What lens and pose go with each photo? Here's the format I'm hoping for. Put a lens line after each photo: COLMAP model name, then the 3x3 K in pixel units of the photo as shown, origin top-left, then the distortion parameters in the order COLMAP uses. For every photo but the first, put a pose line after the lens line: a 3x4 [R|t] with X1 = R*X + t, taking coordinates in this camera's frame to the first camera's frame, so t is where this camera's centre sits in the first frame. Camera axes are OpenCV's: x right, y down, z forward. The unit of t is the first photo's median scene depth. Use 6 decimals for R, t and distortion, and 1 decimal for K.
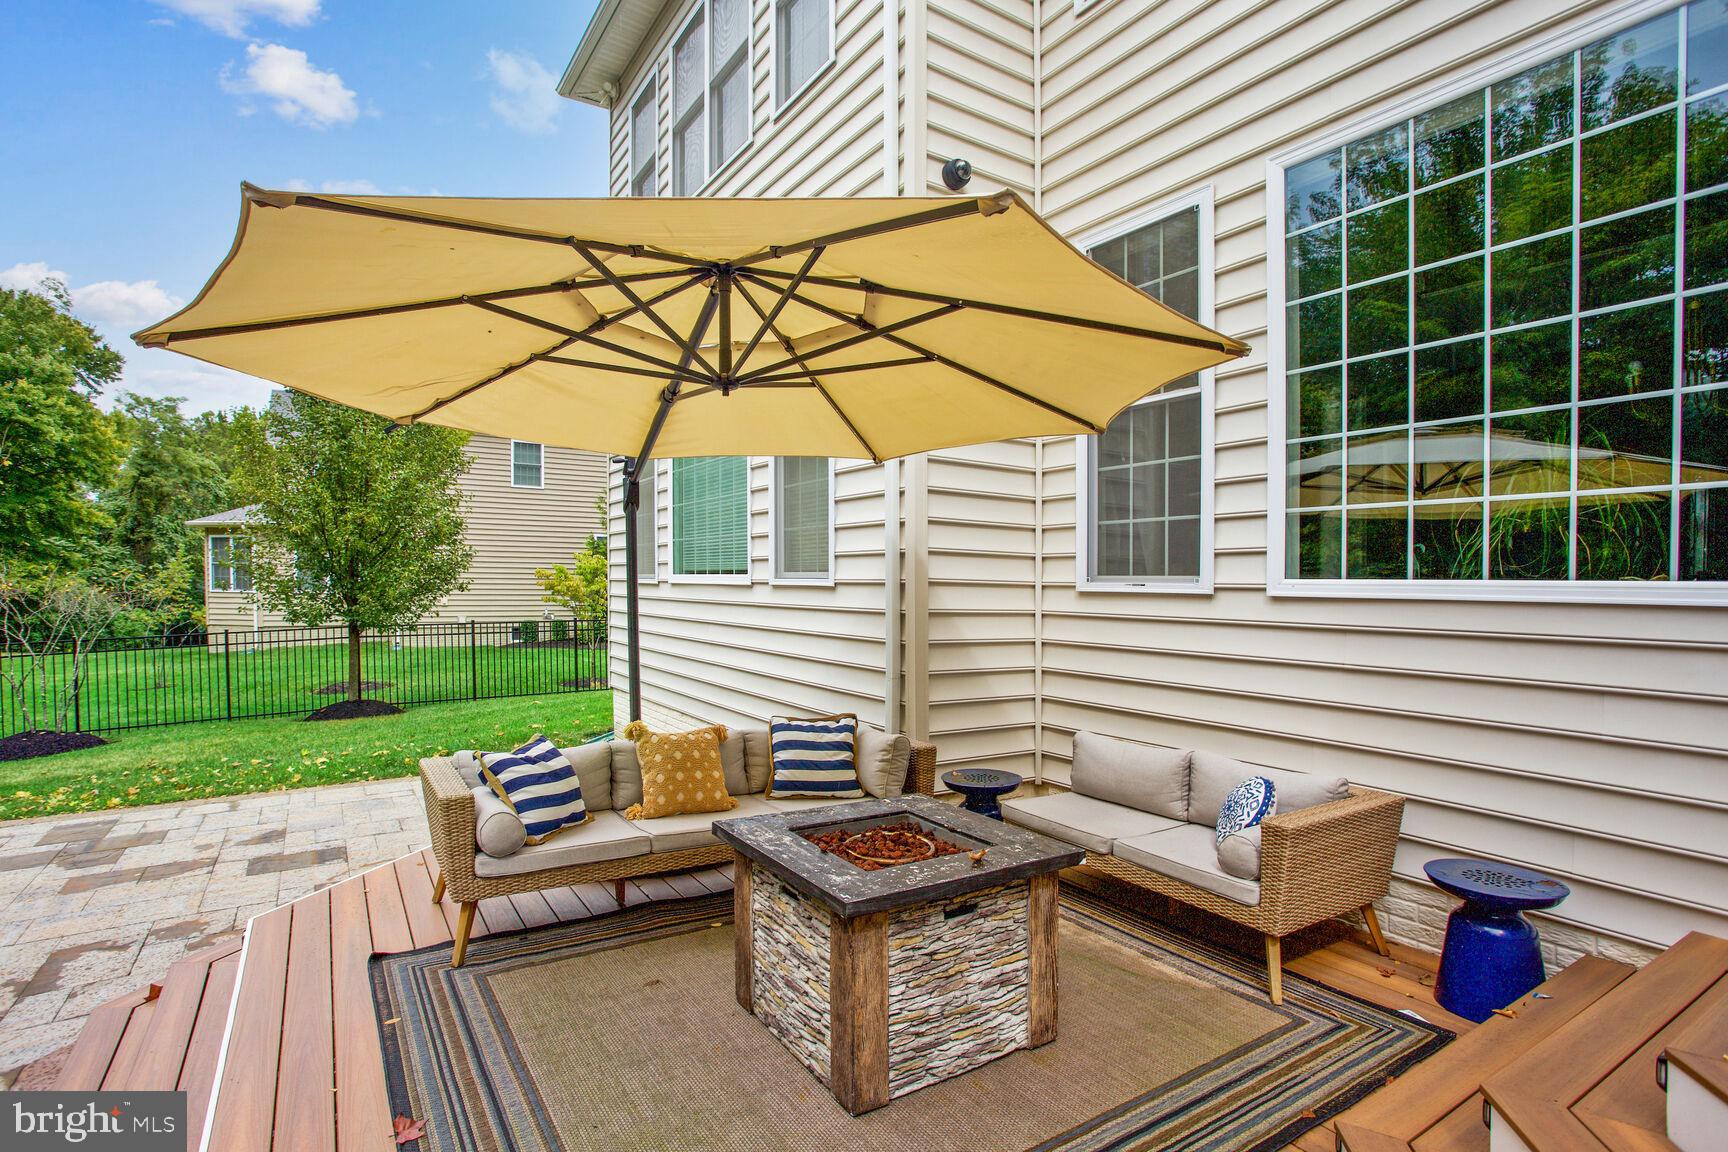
lens RADIAL K [[845.7, 0, 833.7], [0, 845.7, 605.1], [0, 0, 1]] dist [-0.065071, 0.028842]
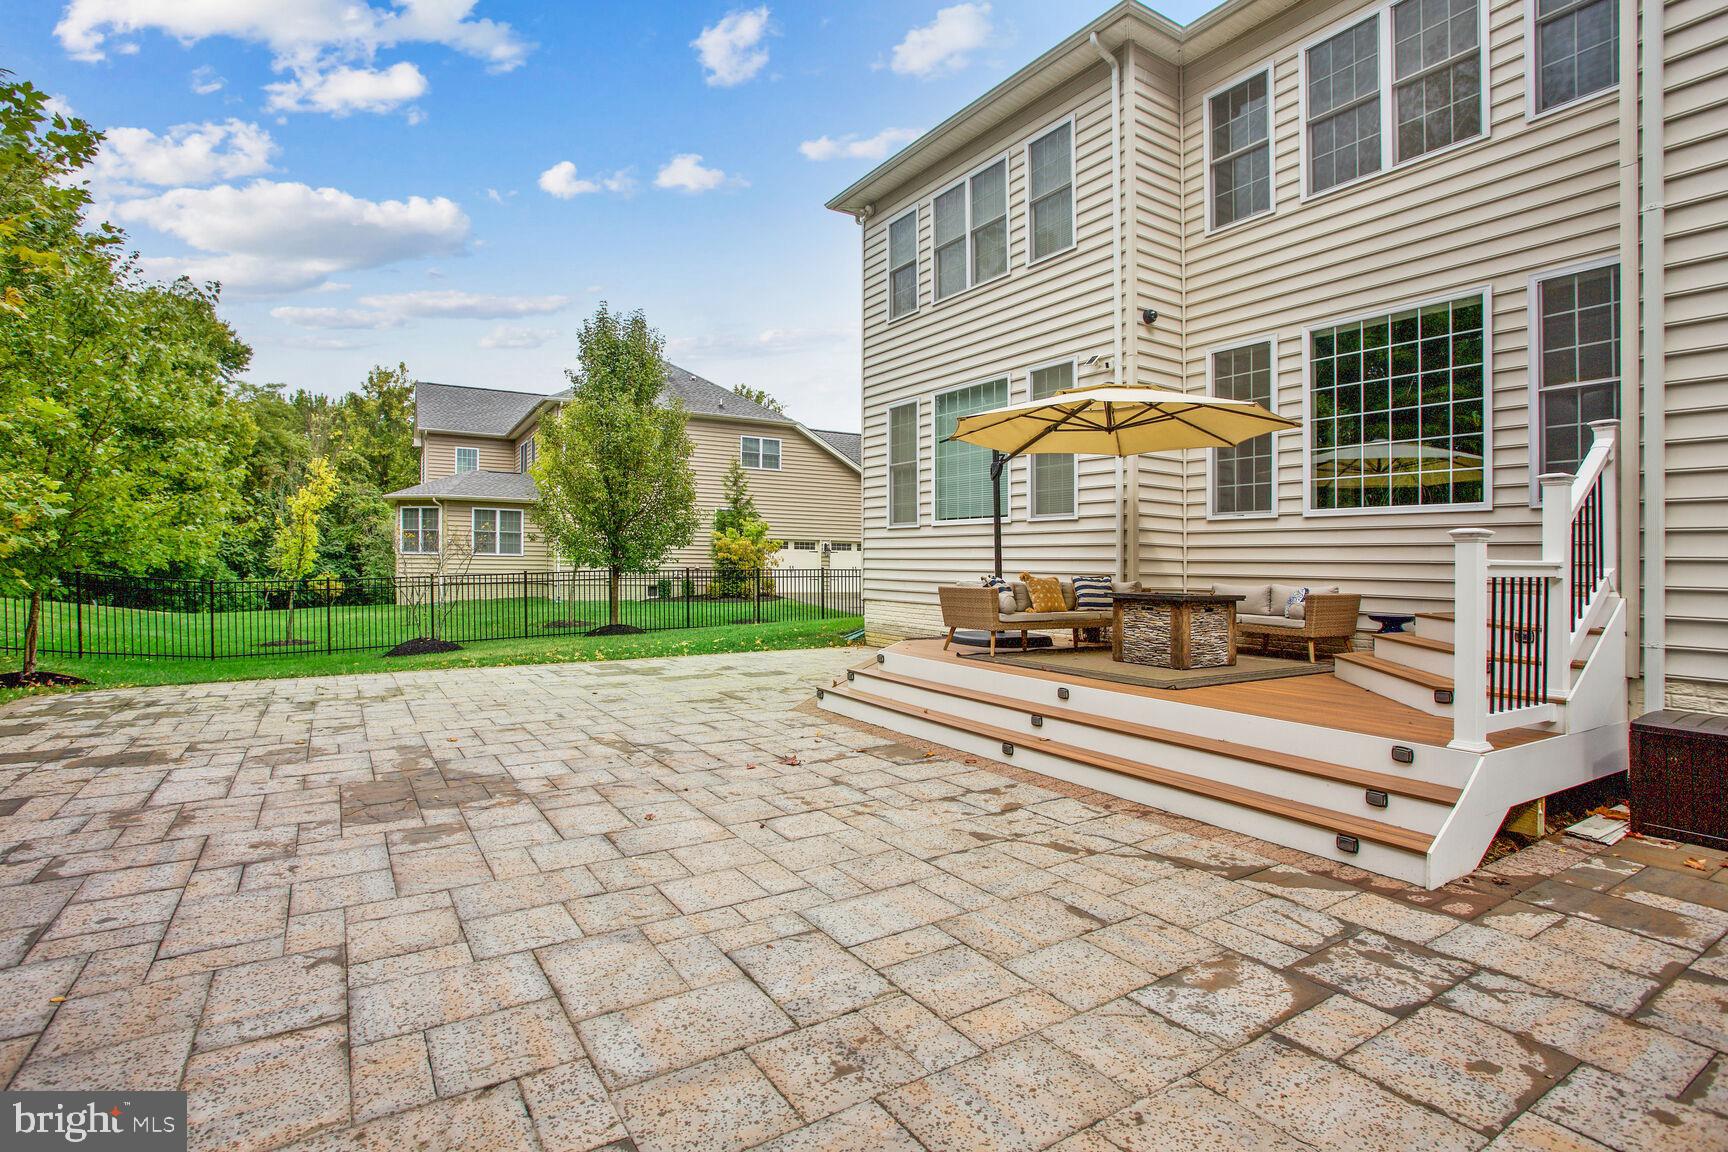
lens RADIAL K [[849.7, 0, 832.8], [0, 849.7, 570.7], [0, 0, 1]] dist [-0.084797, 0.050482]
pose [[0.999878, 0.002095, -0.015447, -0.605193], [-0.002350, 0.999861, -0.016503, 0.145856], [0.015411, 0.016538, 0.999744, -1.068918]]
